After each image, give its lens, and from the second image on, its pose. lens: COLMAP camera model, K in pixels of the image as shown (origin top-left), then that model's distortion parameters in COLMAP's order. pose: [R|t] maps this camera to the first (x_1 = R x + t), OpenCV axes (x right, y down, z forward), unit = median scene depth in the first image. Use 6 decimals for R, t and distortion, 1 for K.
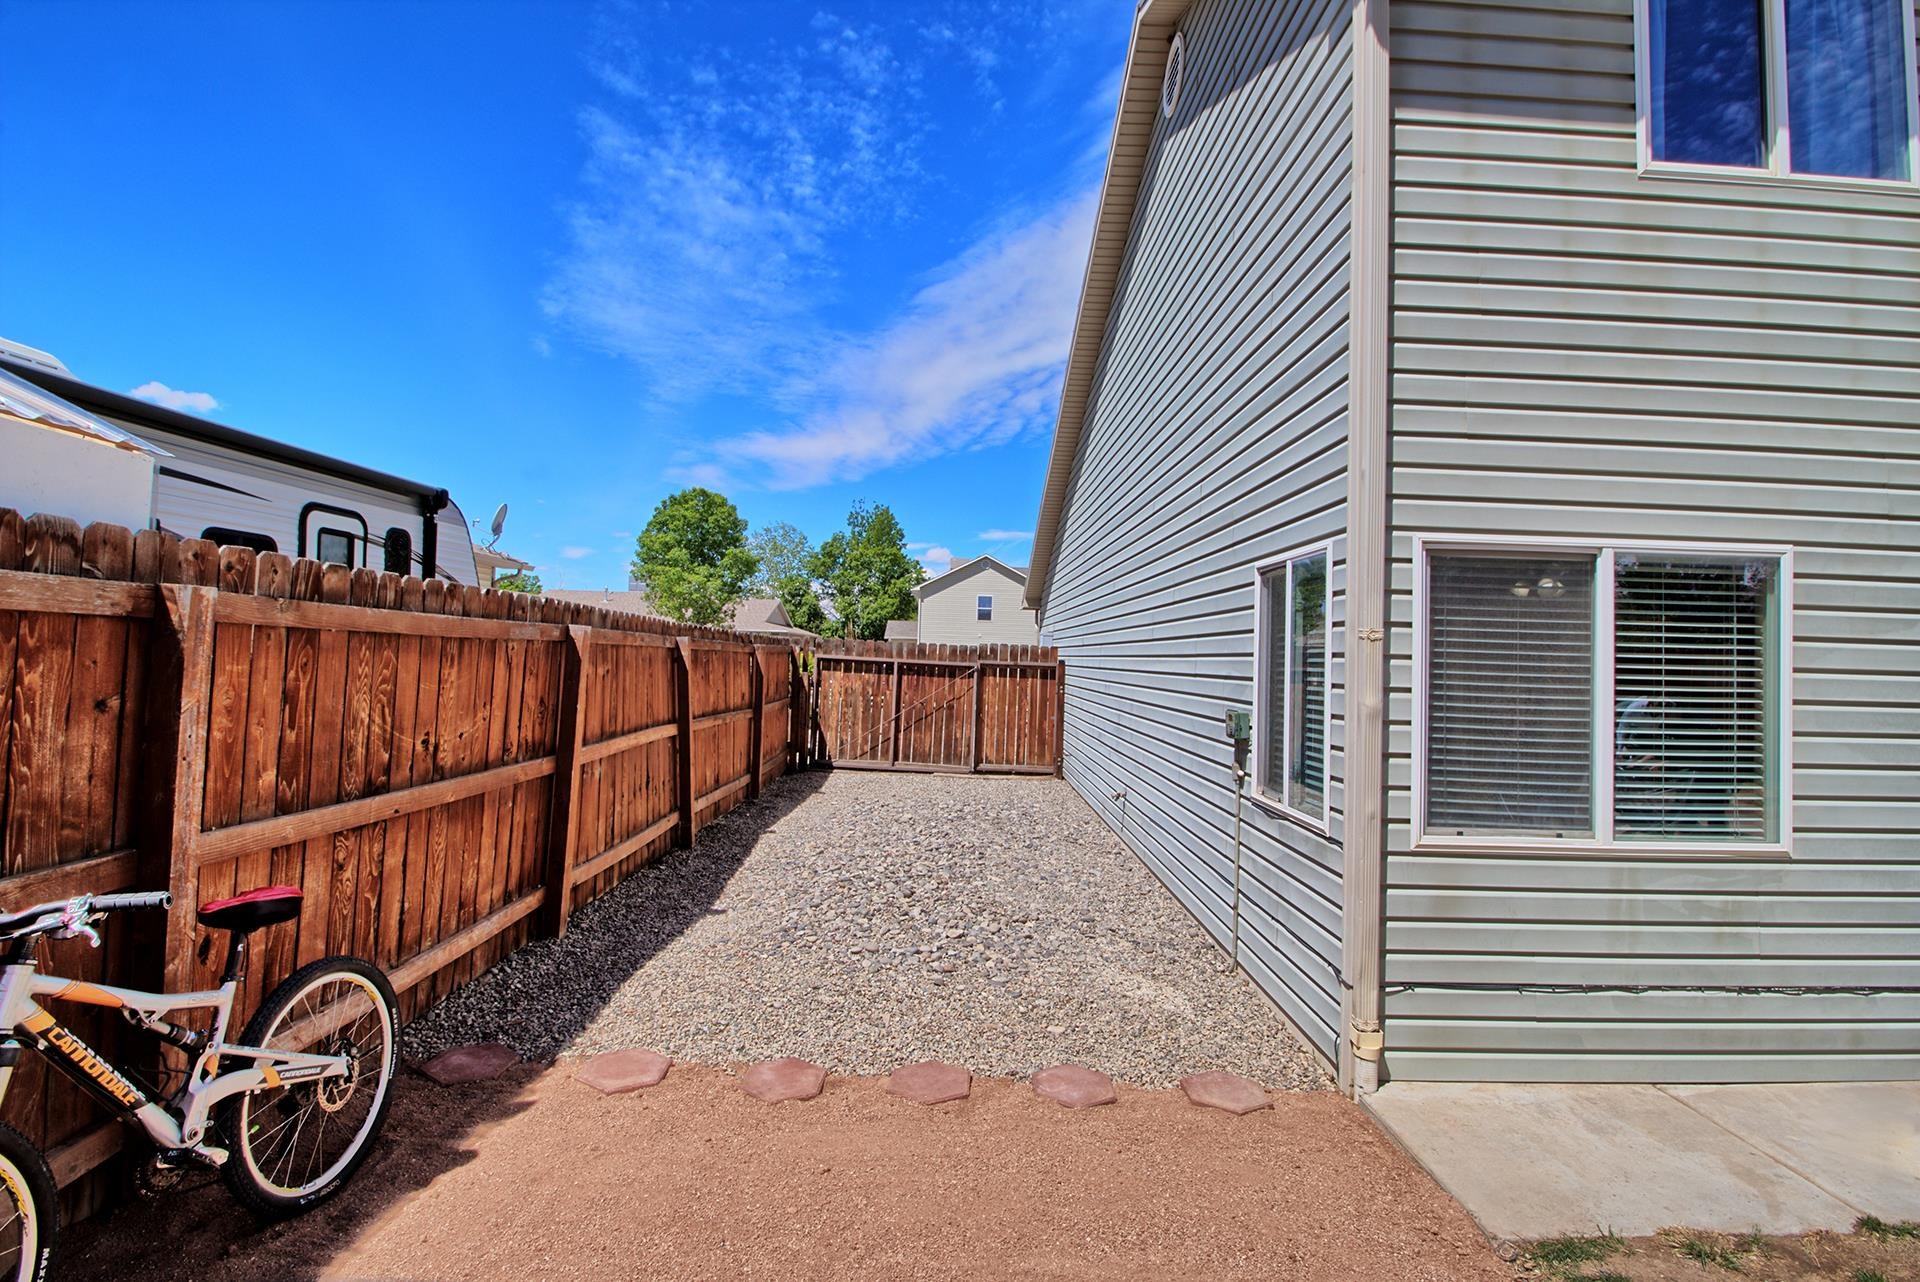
lens RADIAL K [[874.7, 0, 966.7], [0, 874.7, 631.3], [0, 0, 1]] dist [0.000084, -0.010585]
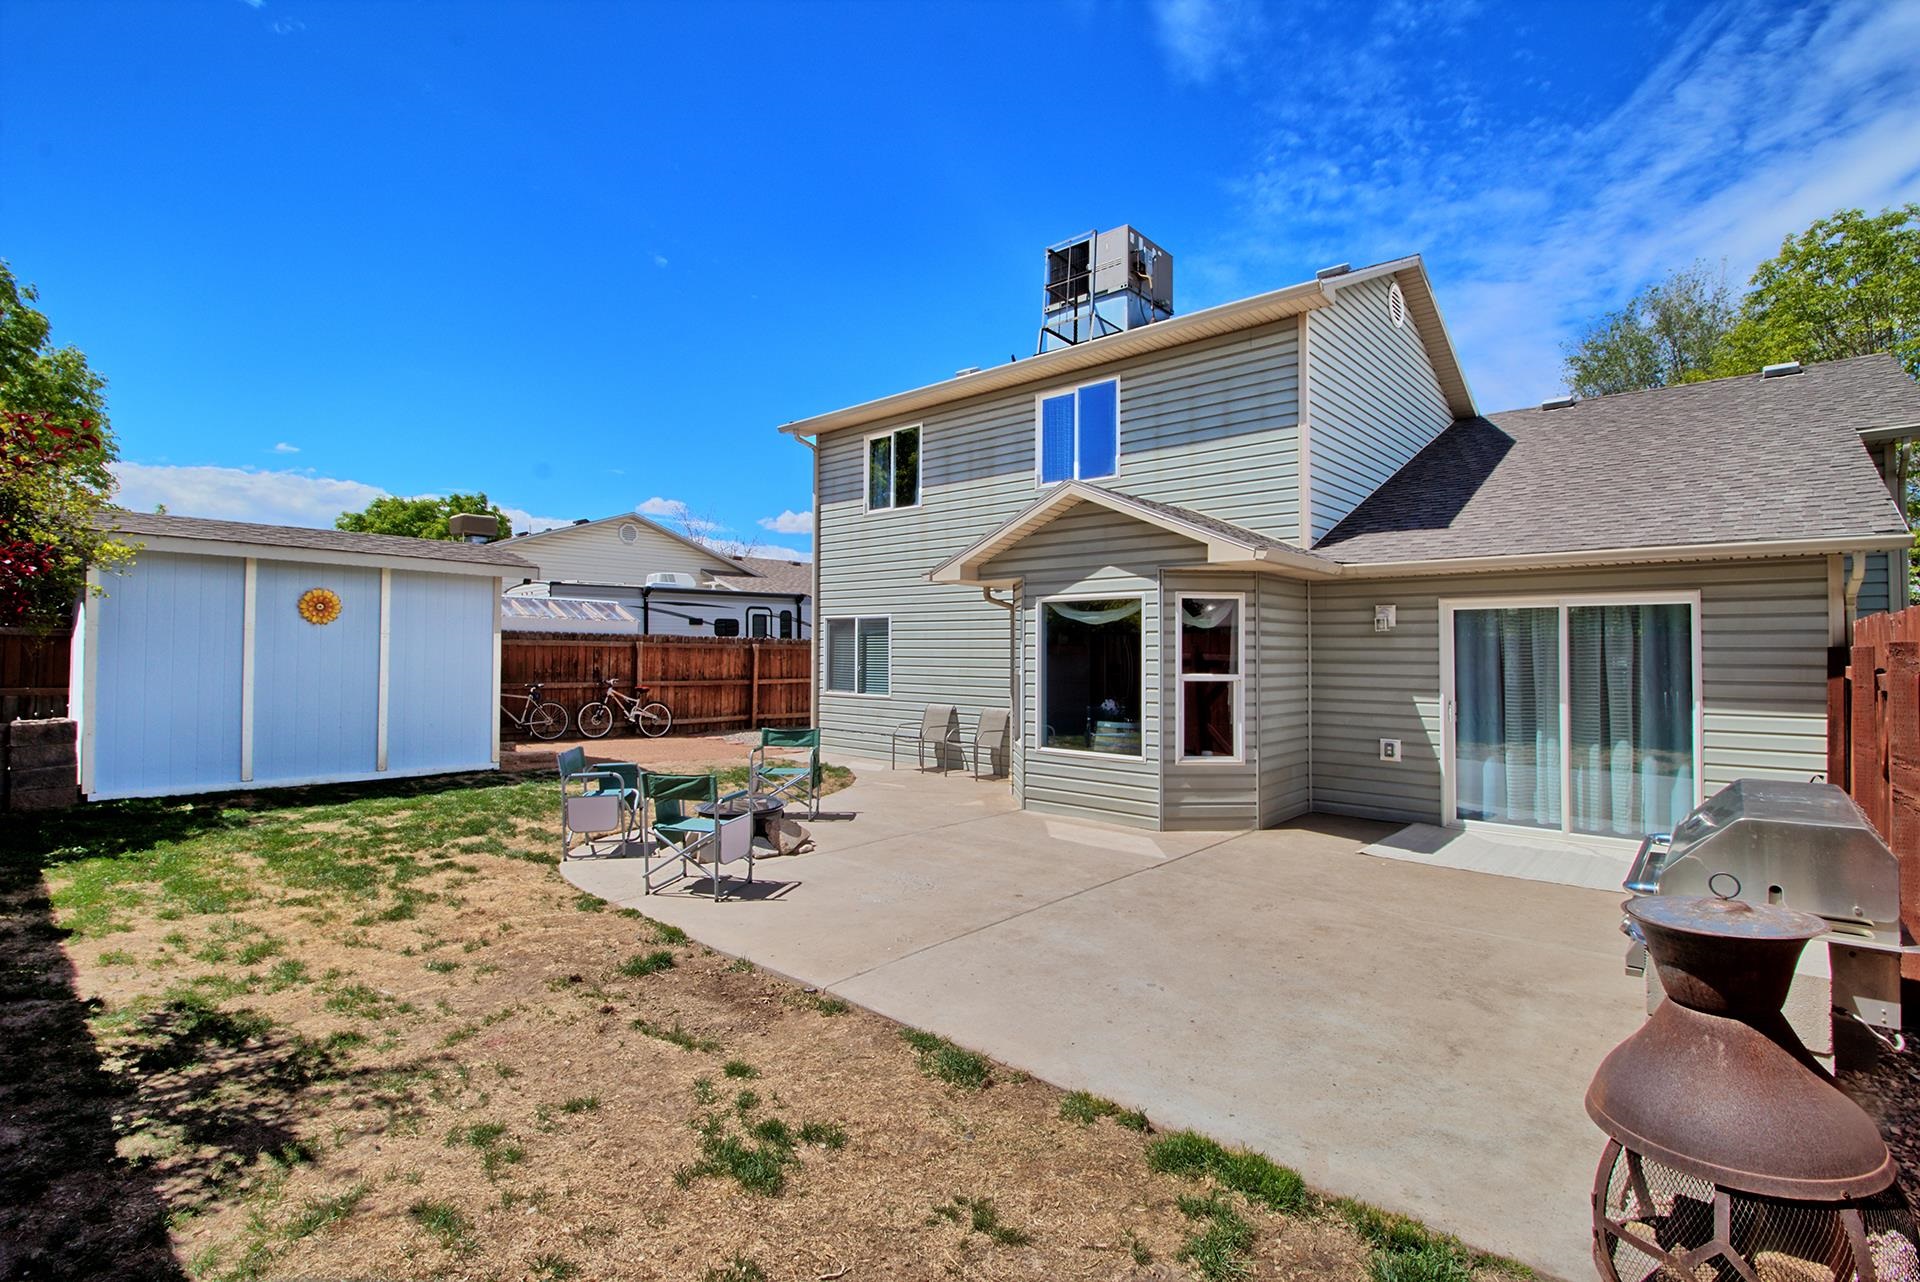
lens RADIAL K [[874.7, 0, 966.7], [0, 874.7, 631.3], [0, 0, 1]] dist [0.000084, -0.010585]
pose [[0.730723, -0.041447, -0.681414, 3.604626], [0.039197, 0.999056, -0.018734, 0.055852], [0.681547, -0.013020, 0.731658, -1.436541]]
